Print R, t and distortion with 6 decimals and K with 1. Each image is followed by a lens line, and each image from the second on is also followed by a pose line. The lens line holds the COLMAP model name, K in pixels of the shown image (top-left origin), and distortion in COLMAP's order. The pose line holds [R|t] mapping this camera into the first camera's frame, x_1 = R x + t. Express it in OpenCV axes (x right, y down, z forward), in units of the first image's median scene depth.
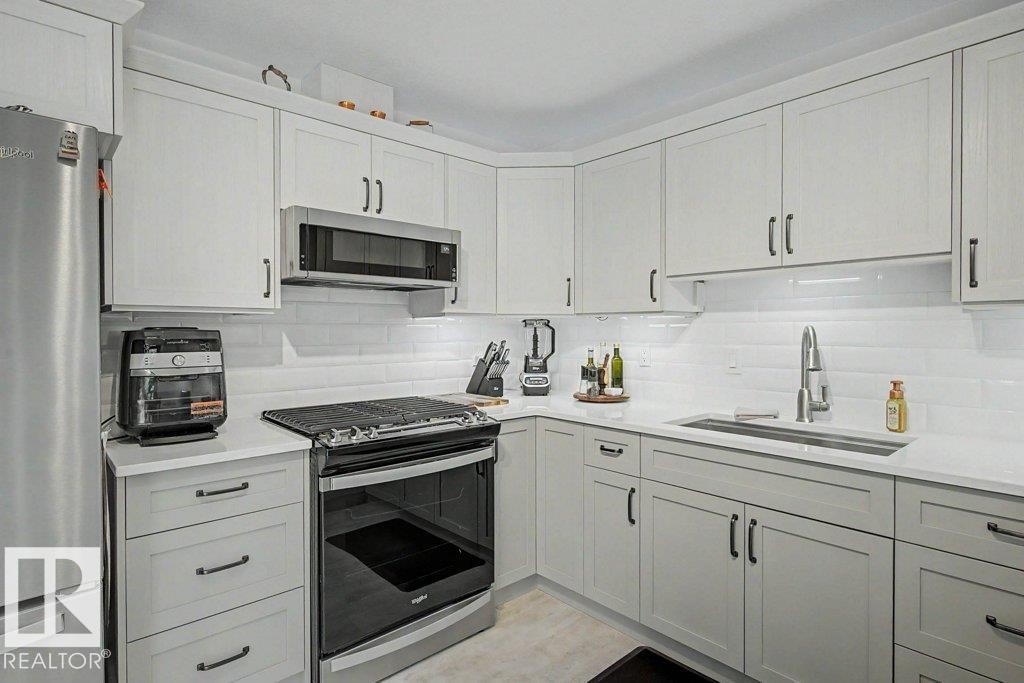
lens RADIAL K [[500.7, 0, 509.2], [0, 500.7, 336.4], [0, 0, 1]] dist [0.000640, 0.000657]
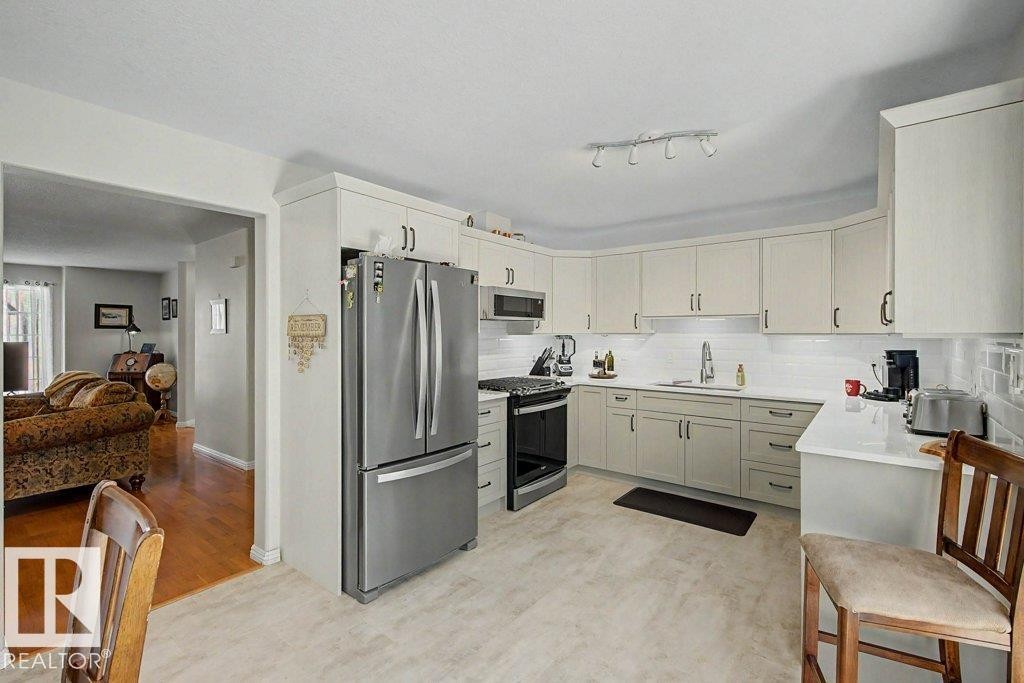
lens RADIAL K [[438.5, 0, 501.2], [0, 438.5, 336.6], [0, 0, 1]] dist [0.000344, 0.000234]
pose [[0.985806, 0.000845, 0.167885, -0.570454], [-0.000221, 0.999993, -0.003739, -0.028950], [-0.167887, 0.003649, 0.985799, -0.706527]]
